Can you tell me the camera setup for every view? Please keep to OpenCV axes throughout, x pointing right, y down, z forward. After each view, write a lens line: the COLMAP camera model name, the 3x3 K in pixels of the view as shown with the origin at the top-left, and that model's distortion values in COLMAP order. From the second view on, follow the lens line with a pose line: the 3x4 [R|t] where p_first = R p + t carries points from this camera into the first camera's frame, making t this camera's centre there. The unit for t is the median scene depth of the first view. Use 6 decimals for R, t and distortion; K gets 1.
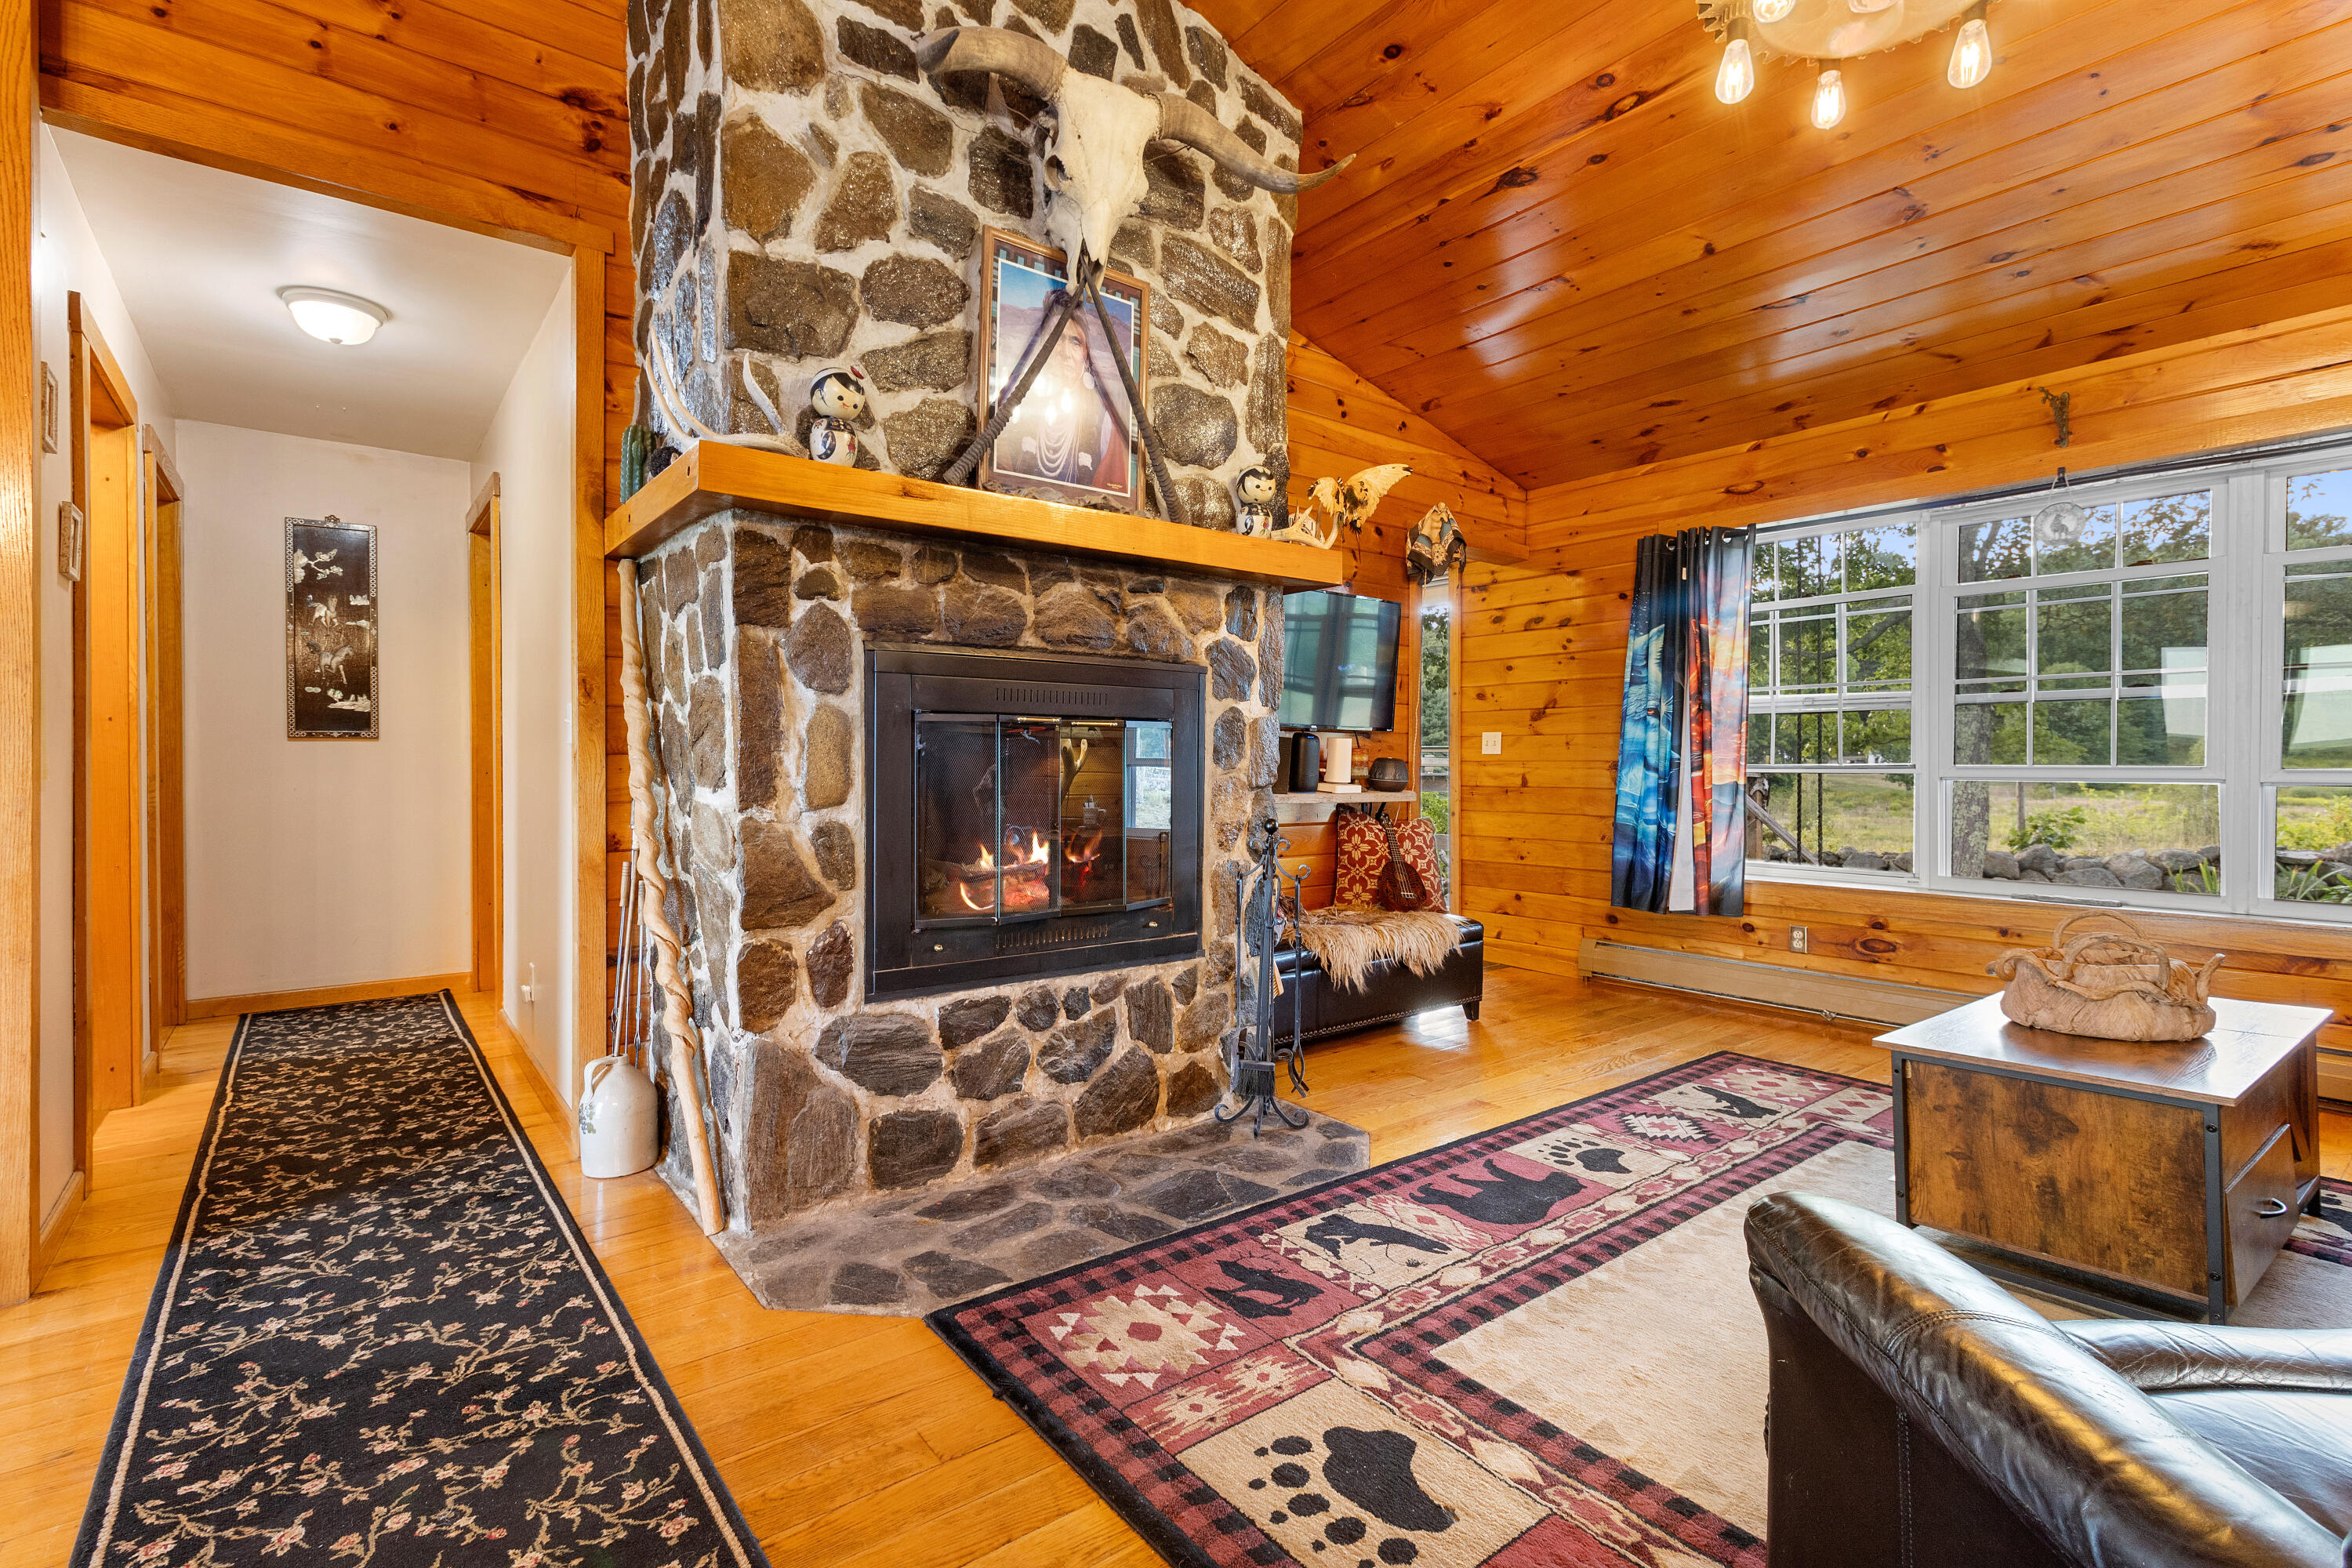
lens RADIAL K [[1088.3, 0, 1166.2], [0, 1088.3, 776.5], [0, 0, 1]] dist [0.001723, 0.000311]
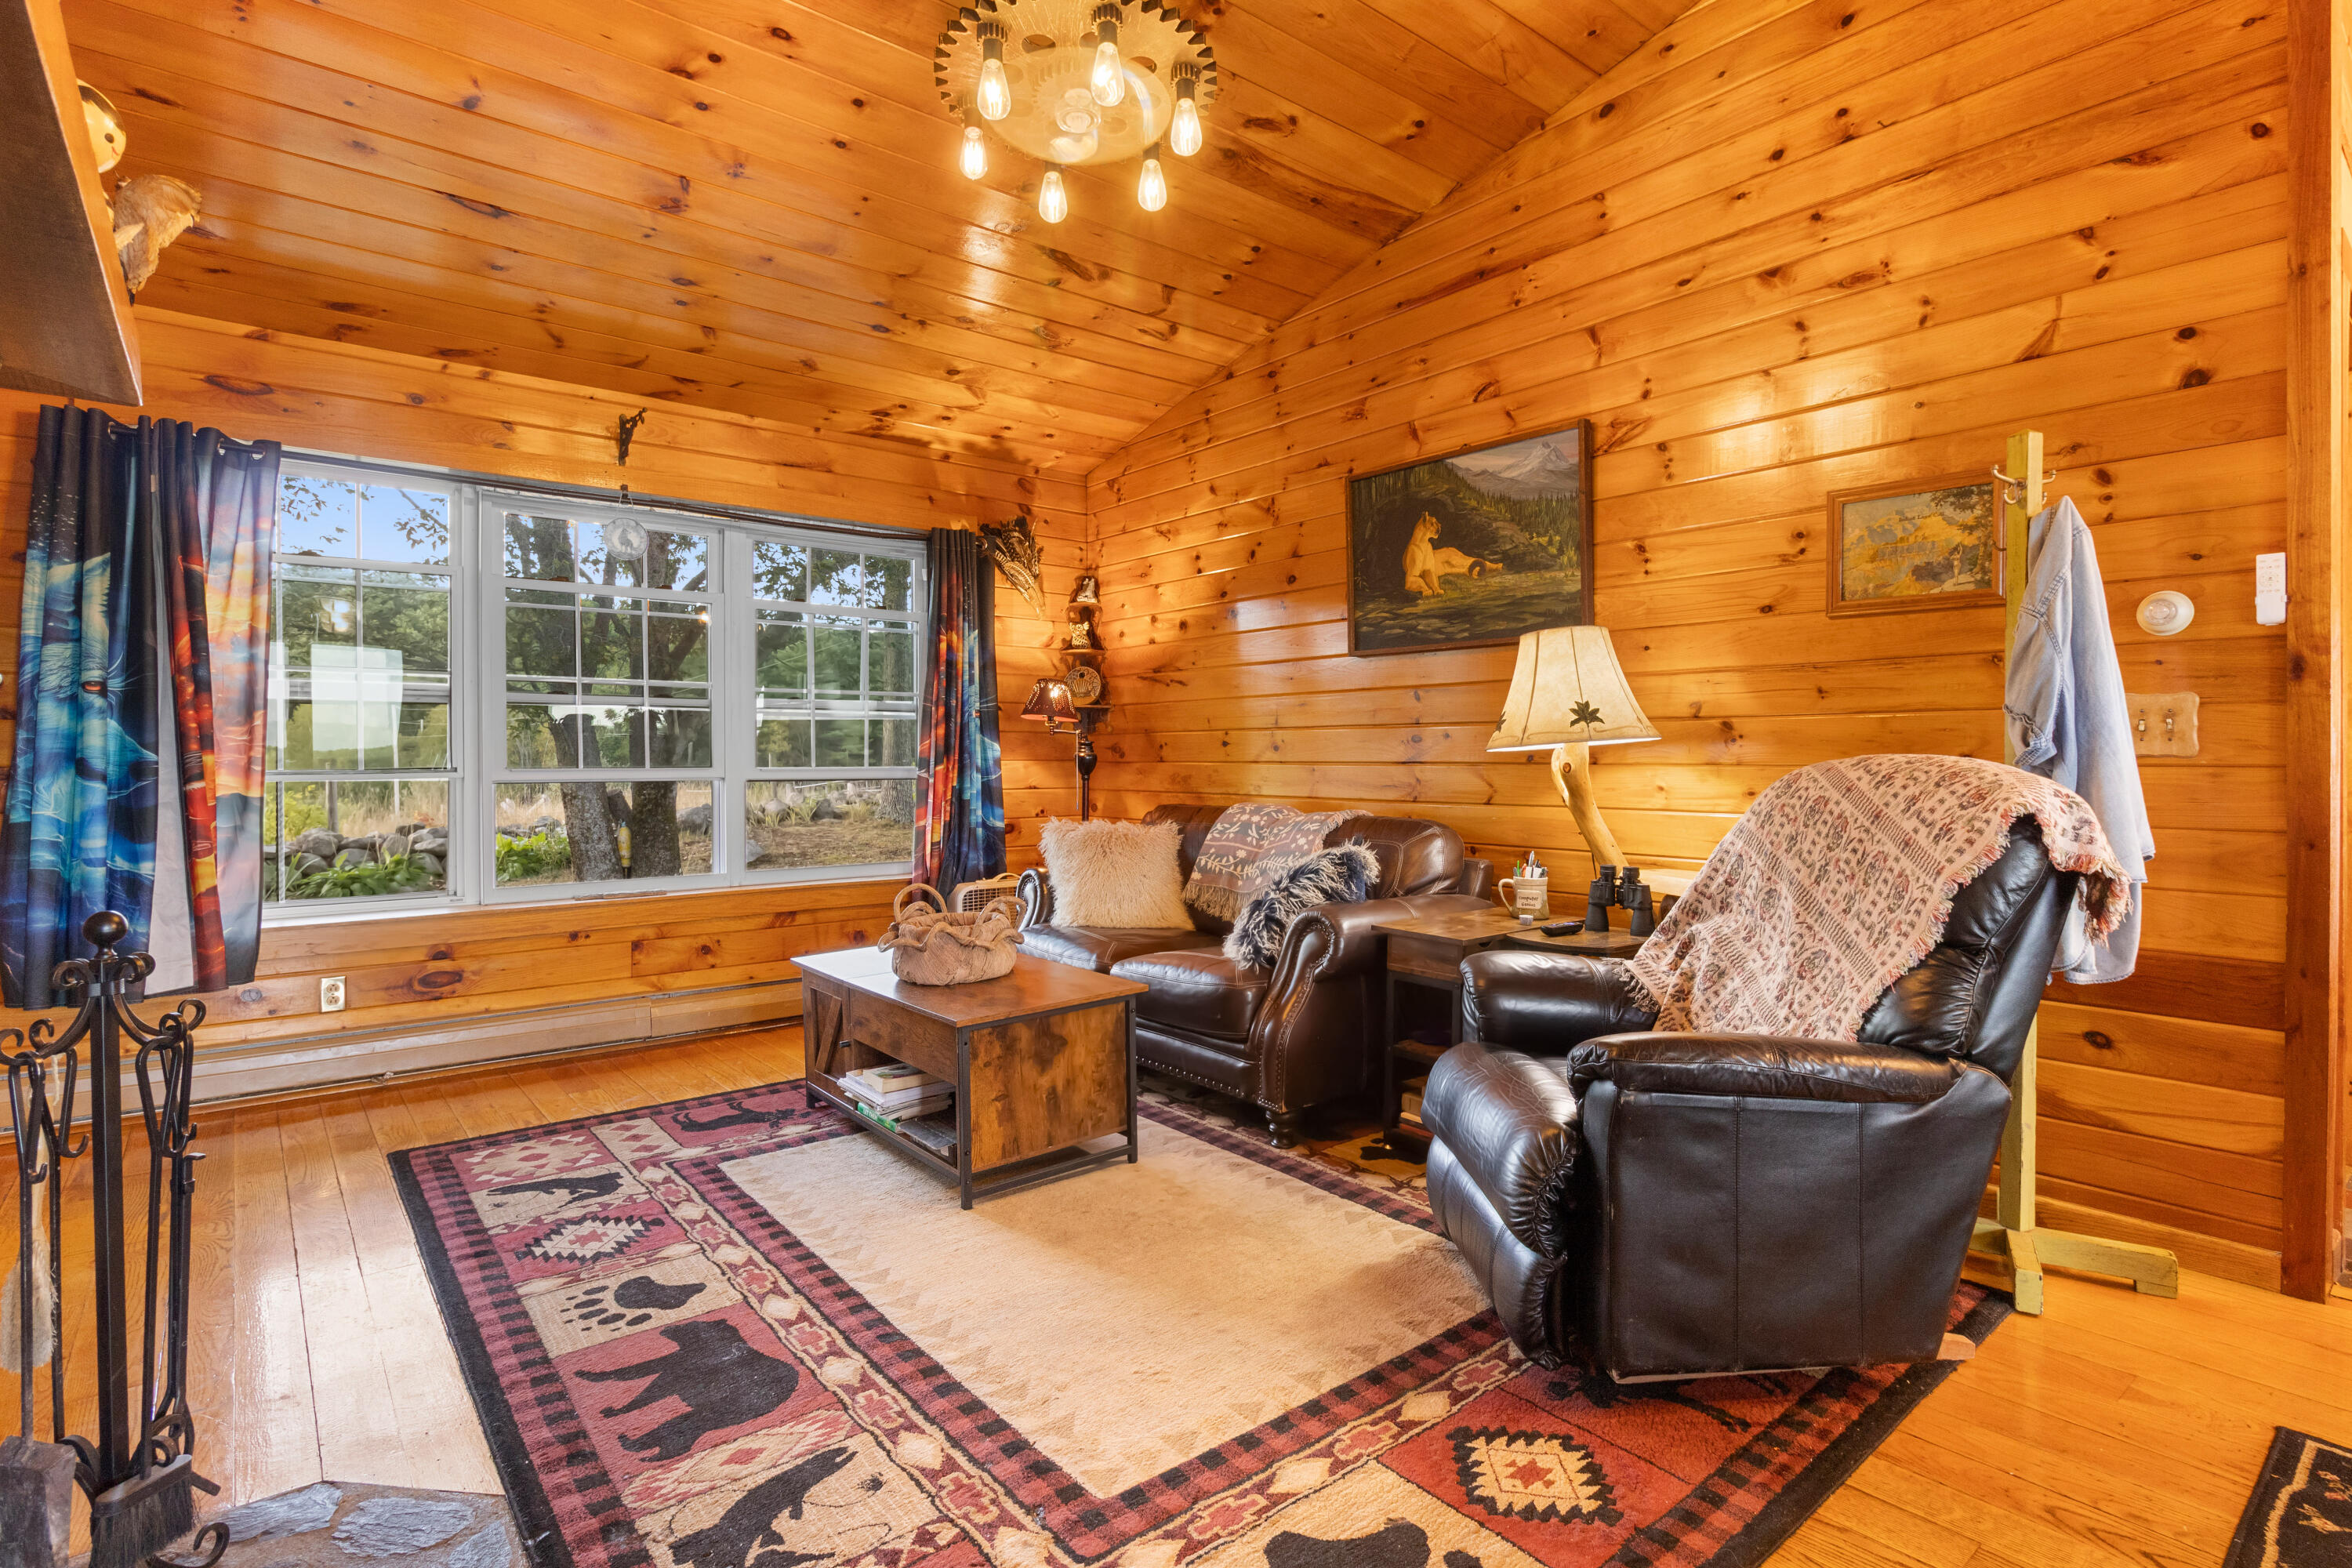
lens RADIAL K [[1155.9, 0, 1211.3], [0, 1155.9, 756.4], [0, 0, 1]] dist [0.002301, -0.003727]
pose [[-0.049331, -0.001134, 0.998782, -0.419252], [0.015242, 0.999882, 0.001888, -0.018209], [-0.998666, 0.015316, -0.049308, 0.637481]]
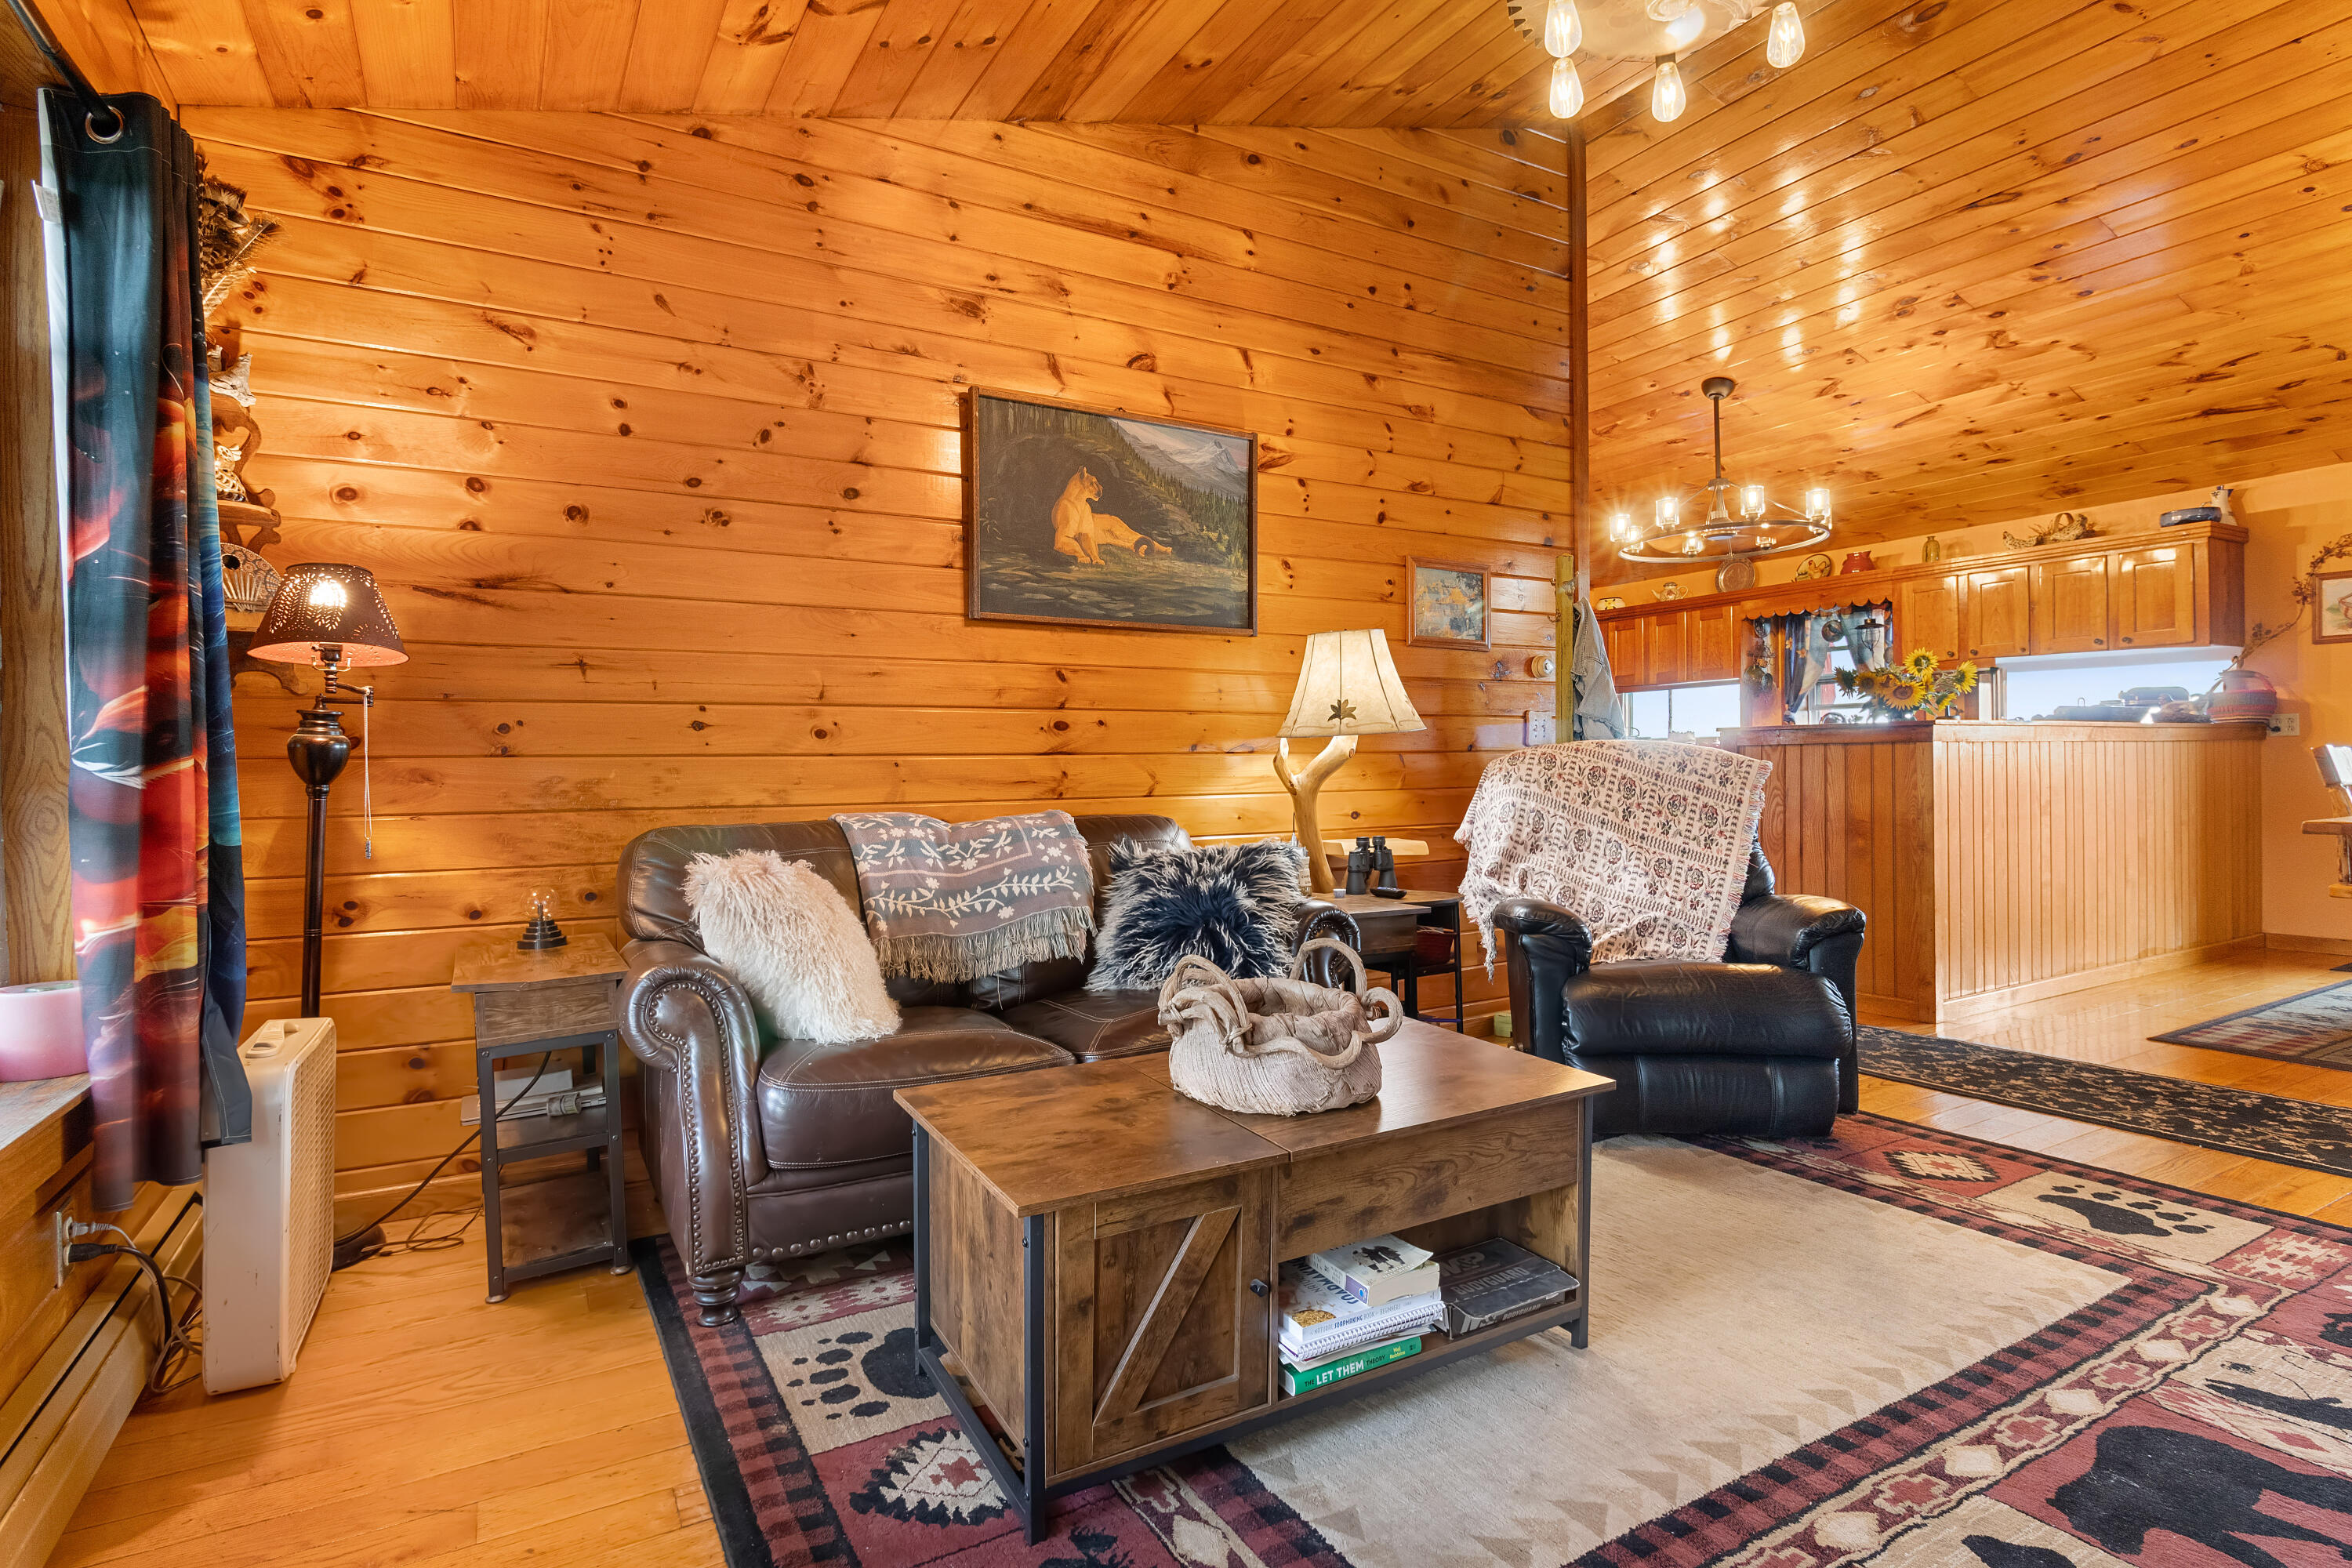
lens RADIAL K [[1155.9, 0, 1188.6], [0, 1155.9, 778.9], [0, 0, 1]] dist [0.002301, -0.003727]
pose [[-0.991854, 0.012368, 0.126775, 0.678068], [0.014983, 0.999694, 0.019691, 0.000589], [-0.126493, 0.021431, -0.991736, 1.495527]]
